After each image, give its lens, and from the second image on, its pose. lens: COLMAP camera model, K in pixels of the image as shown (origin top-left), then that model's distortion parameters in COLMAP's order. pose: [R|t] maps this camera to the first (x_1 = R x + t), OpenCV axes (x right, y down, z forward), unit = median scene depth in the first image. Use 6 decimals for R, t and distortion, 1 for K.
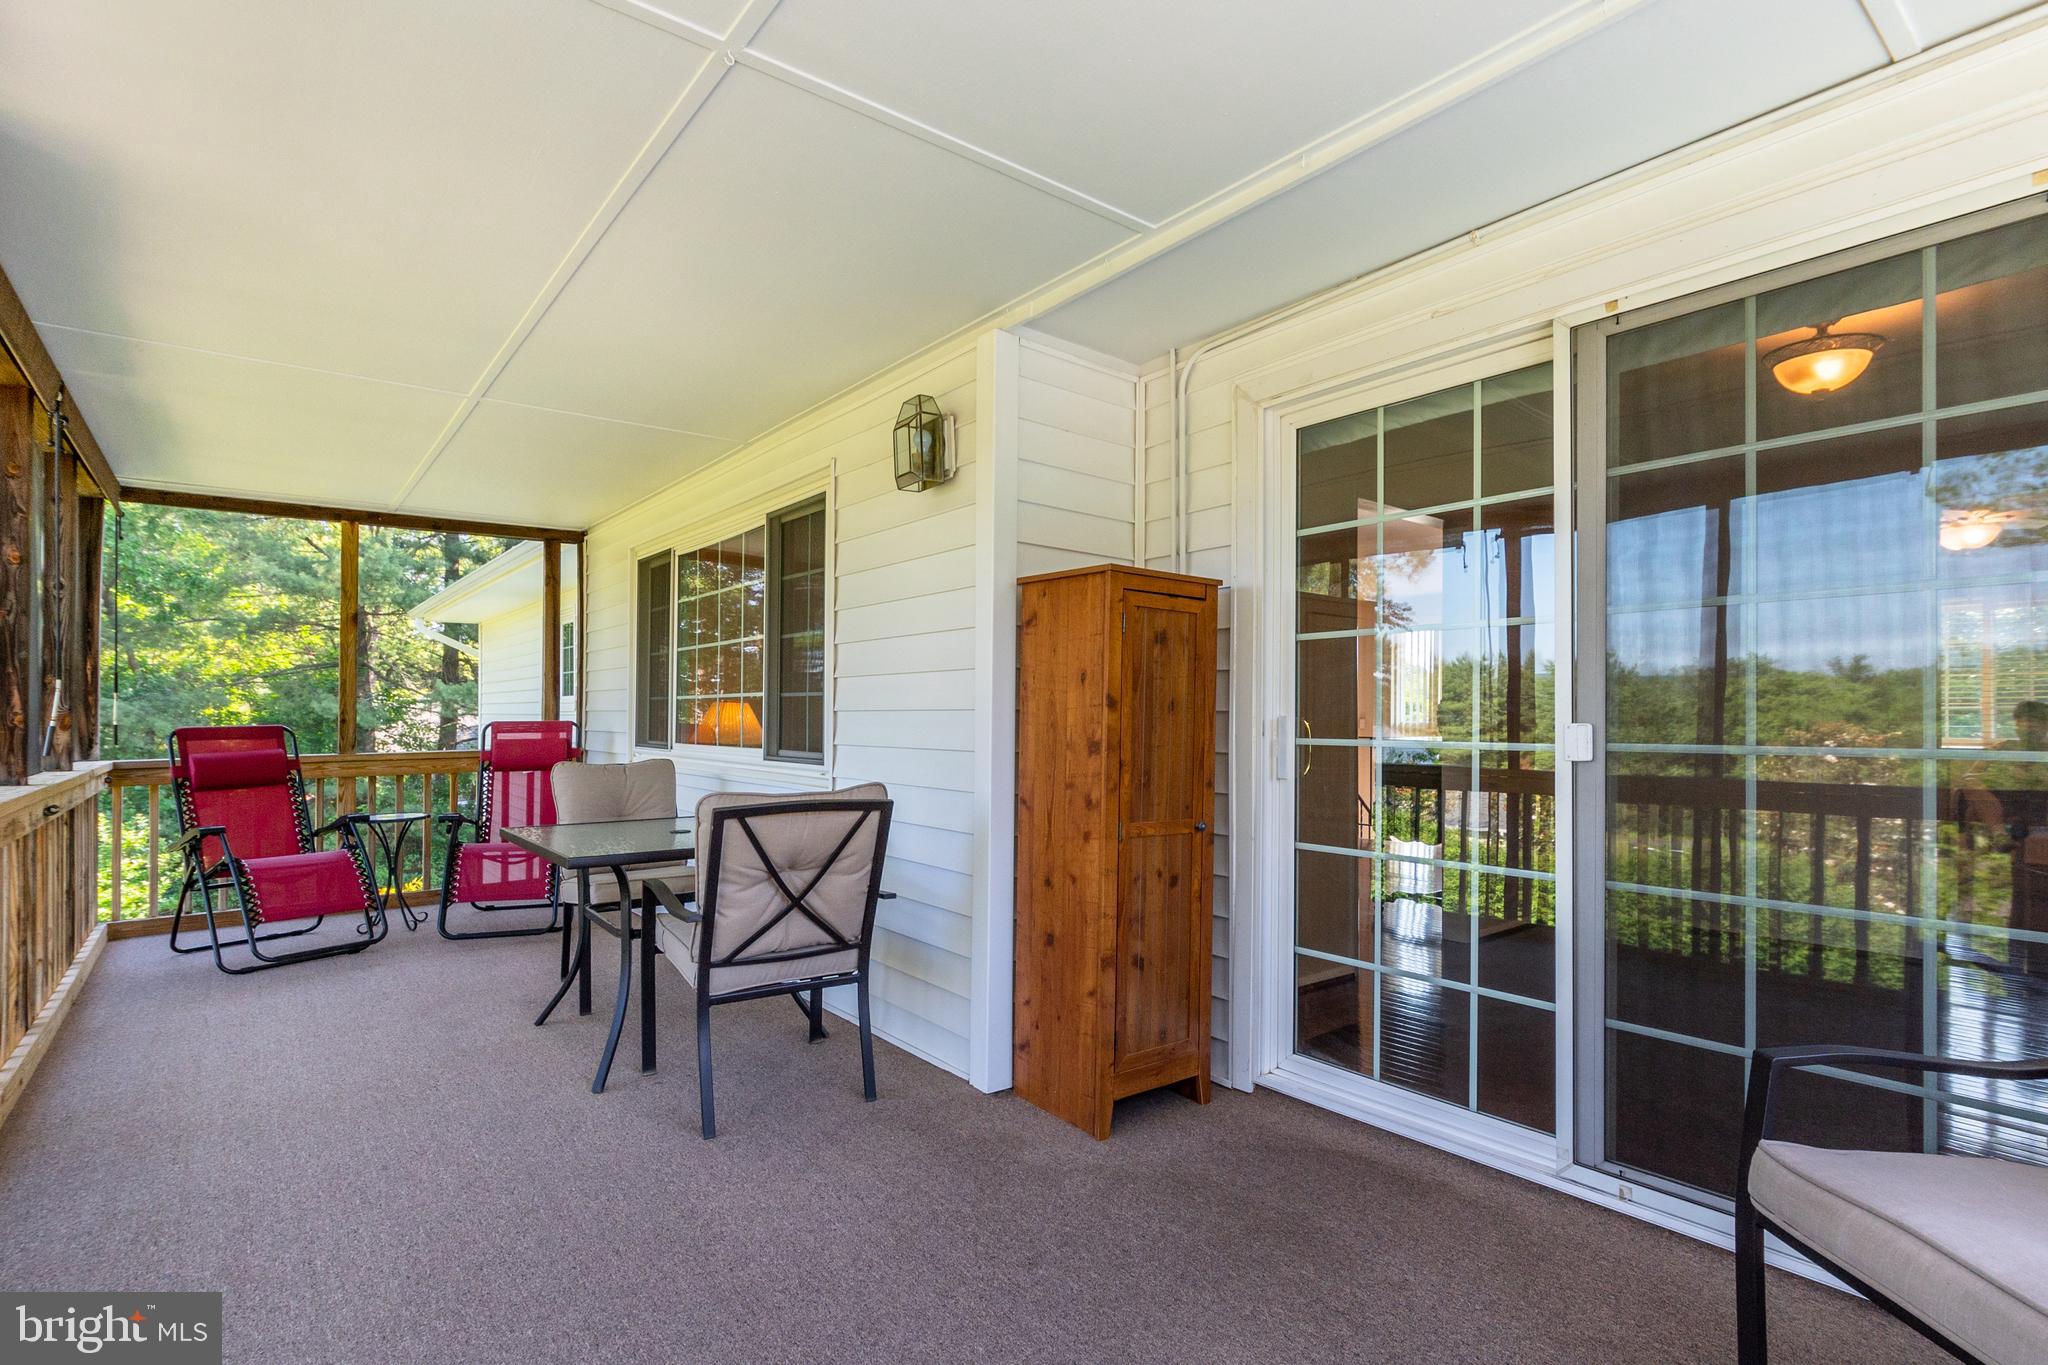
lens RADIAL K [[981.4, 0, 1019.6], [0, 981.4, 703.5], [0, 0, 1]] dist [0.010809, -0.000542]
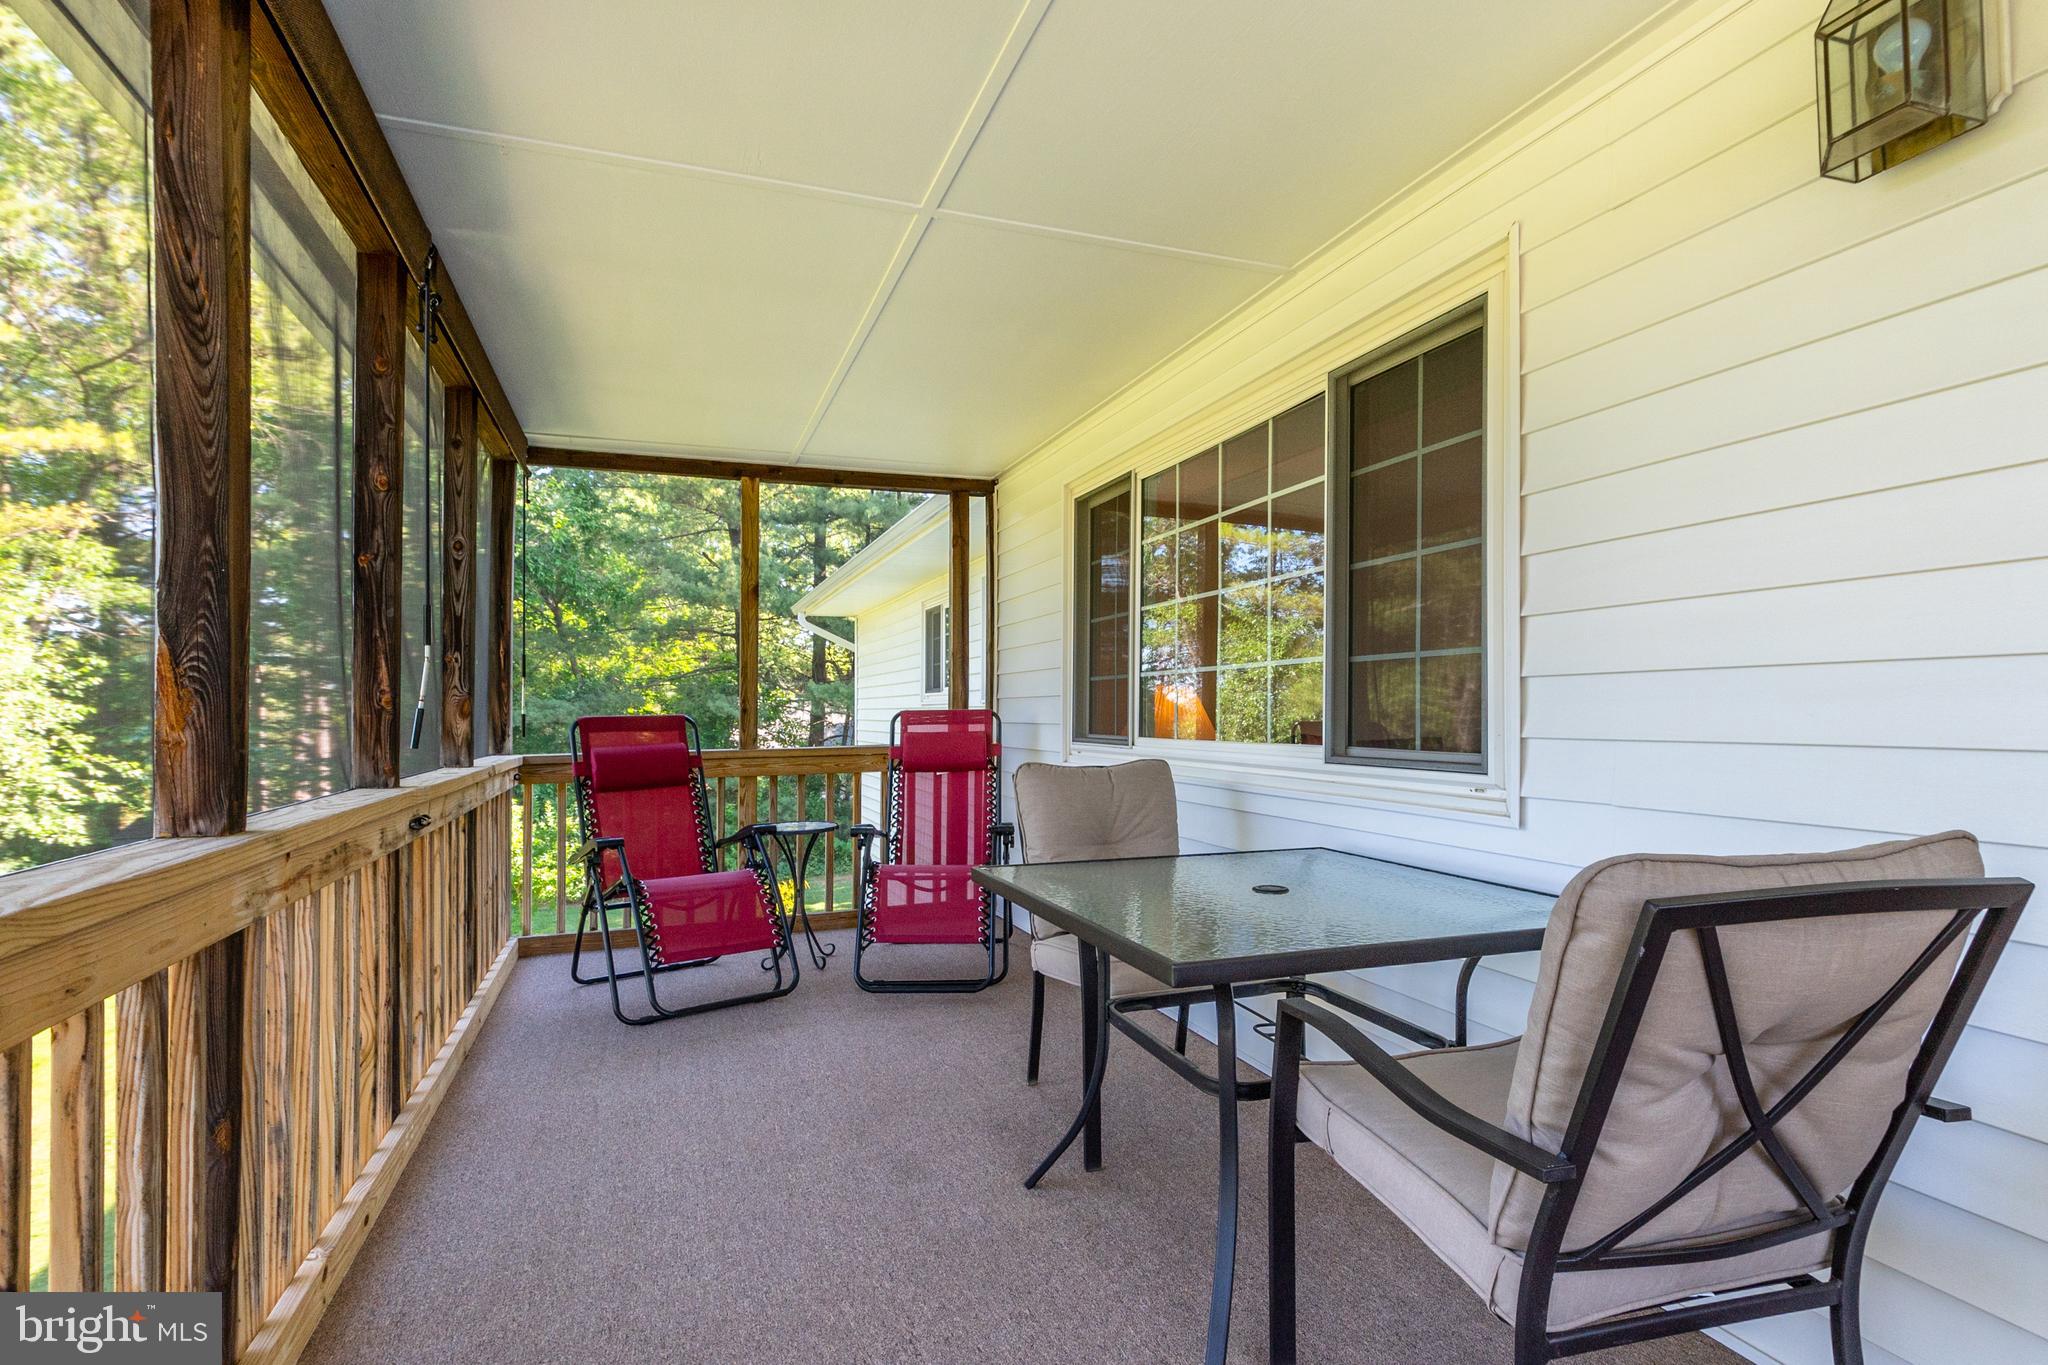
lens RADIAL K [[995.0, 0, 1032.5], [0, 995.0, 685.3], [0, 0, 1]] dist [0.019129, -0.000723]
pose [[0.953466, -0.012212, -0.301254, -0.205632], [0.007039, 0.999809, -0.018251, 0.014721], [0.301419, 0.015281, 0.953369, 0.276501]]
